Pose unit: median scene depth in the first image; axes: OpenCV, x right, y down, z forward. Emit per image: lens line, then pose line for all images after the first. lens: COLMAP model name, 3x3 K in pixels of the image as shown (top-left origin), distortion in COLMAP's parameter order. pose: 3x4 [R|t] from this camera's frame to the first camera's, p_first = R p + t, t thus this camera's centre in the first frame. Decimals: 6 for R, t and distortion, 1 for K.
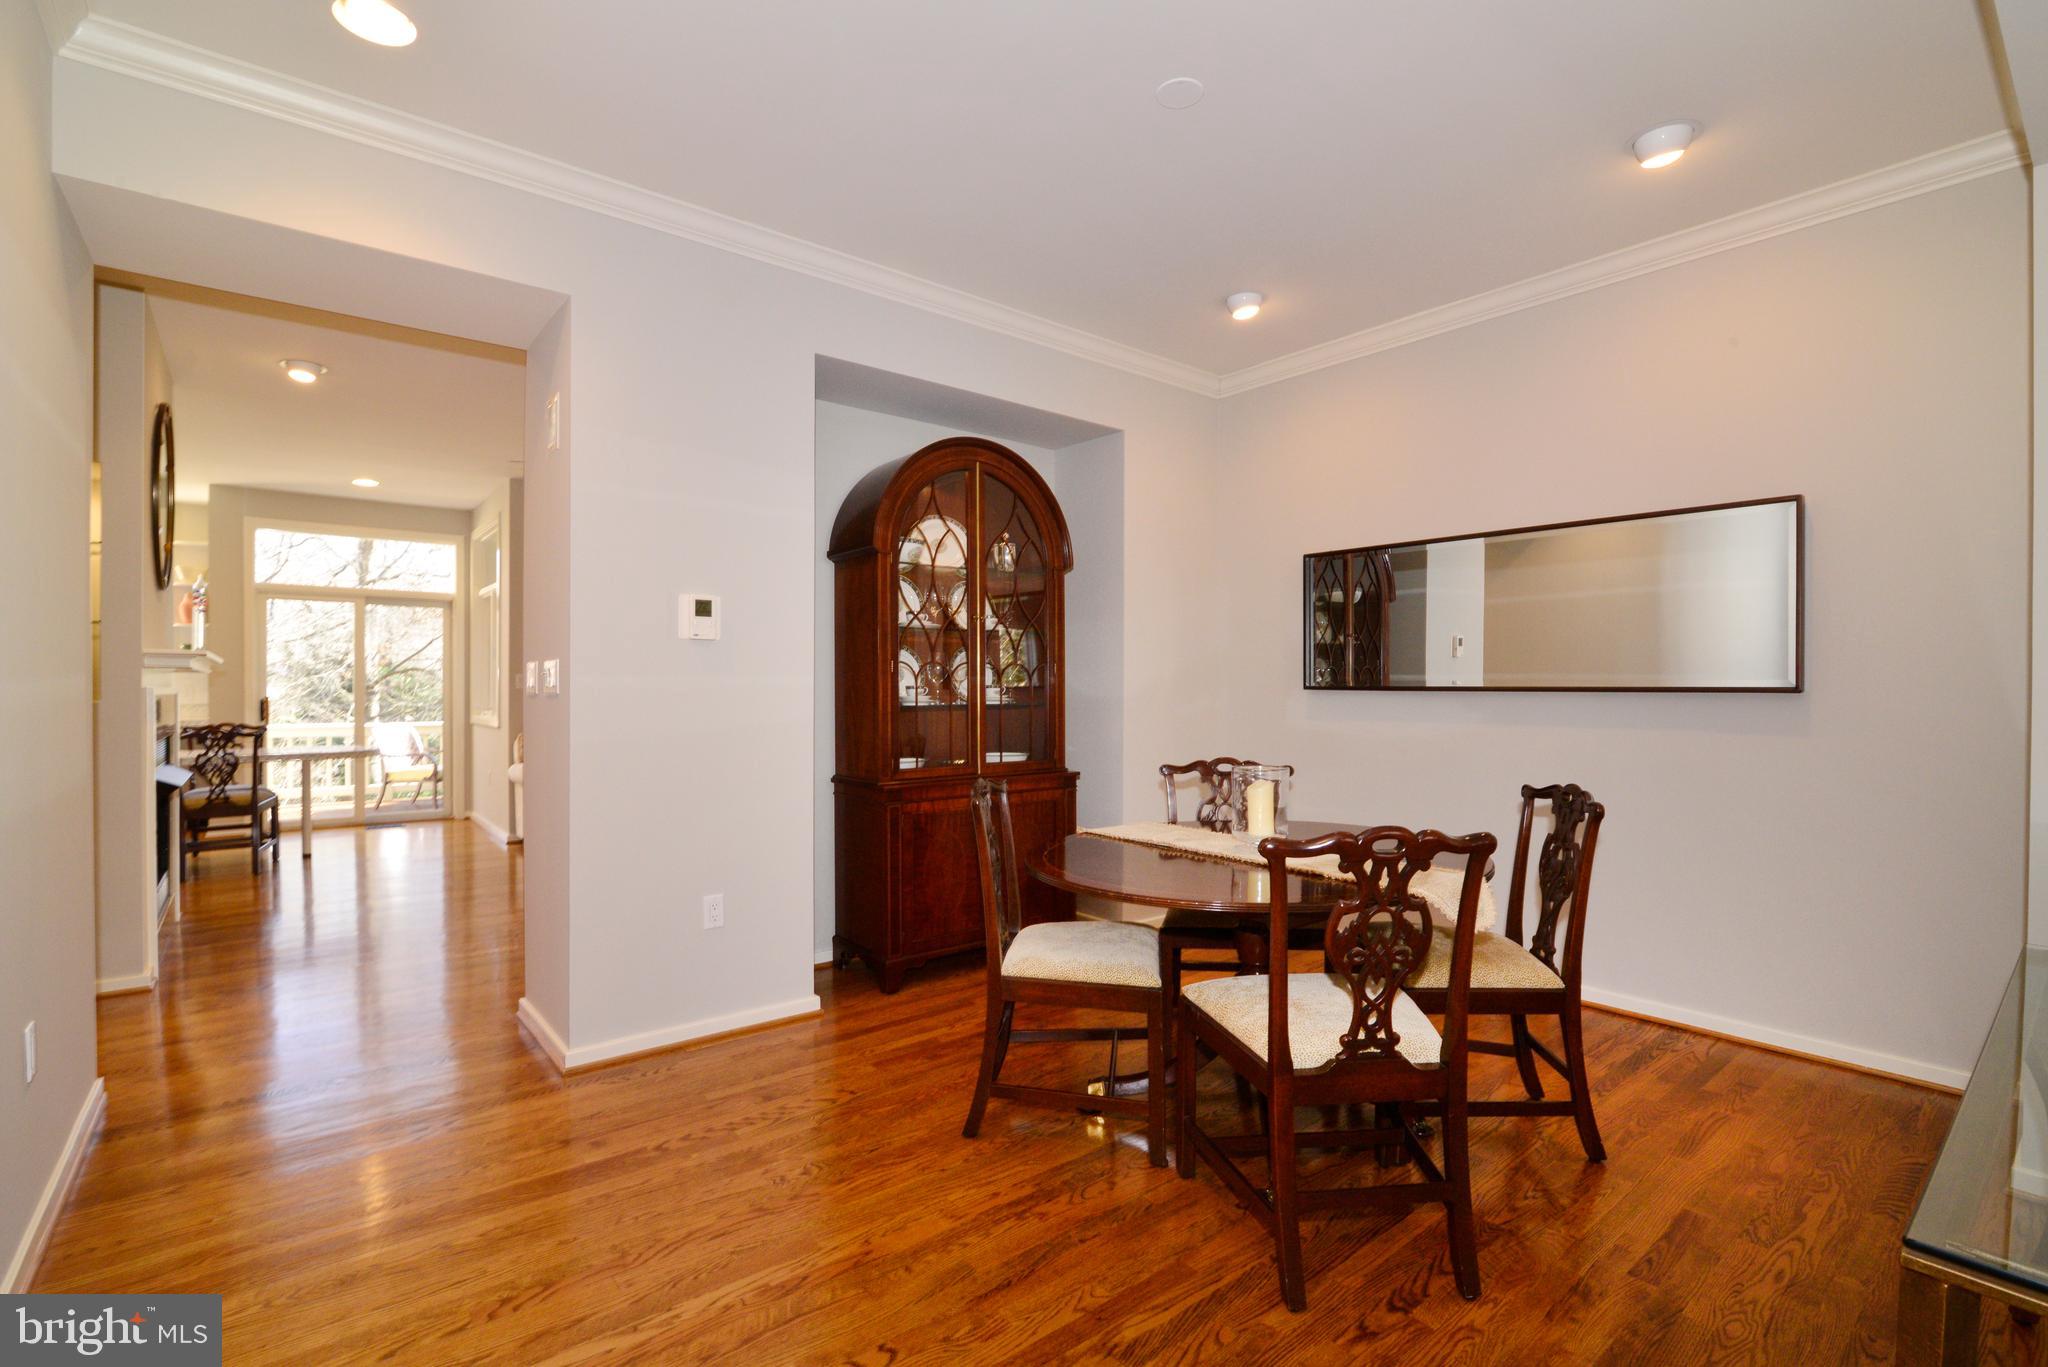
lens RADIAL K [[933.5, 0, 1027.6], [0, 933.5, 687.7], [0, 0, 1]] dist [-0.013792, -0.000845]
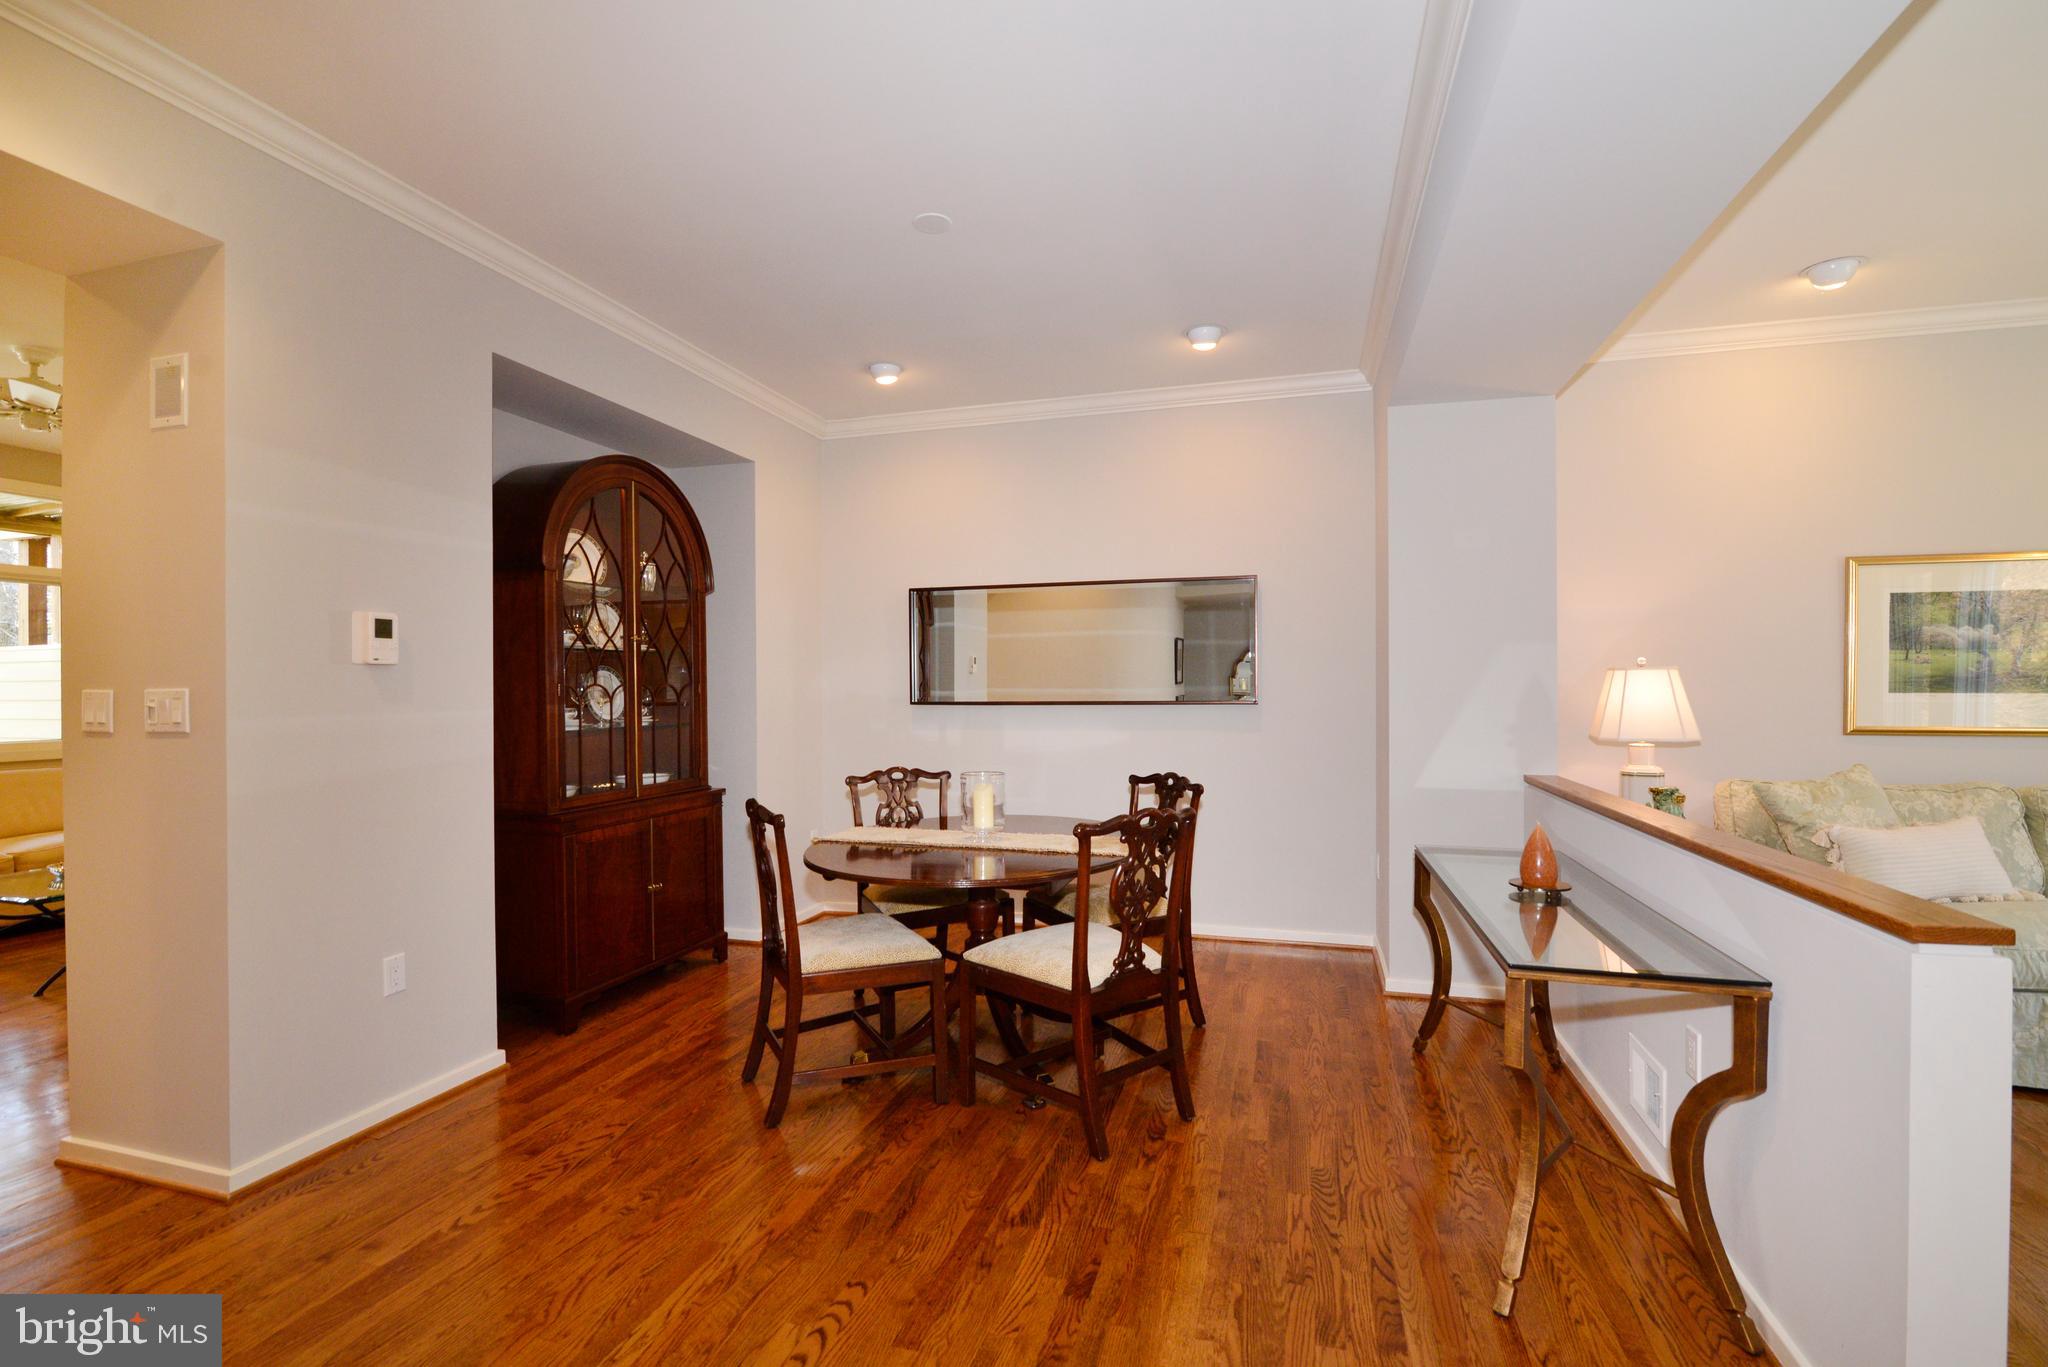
lens RADIAL K [[933.5, 0, 1020.7], [0, 933.5, 685.3], [0, 0, 1]] dist [-0.013792, -0.000845]
pose [[0.826023, -0.006407, 0.563600, -0.376746], [0.010084, 0.999943, -0.003412, -0.025172], [-0.563547, 0.008502, 0.826041, -0.060180]]
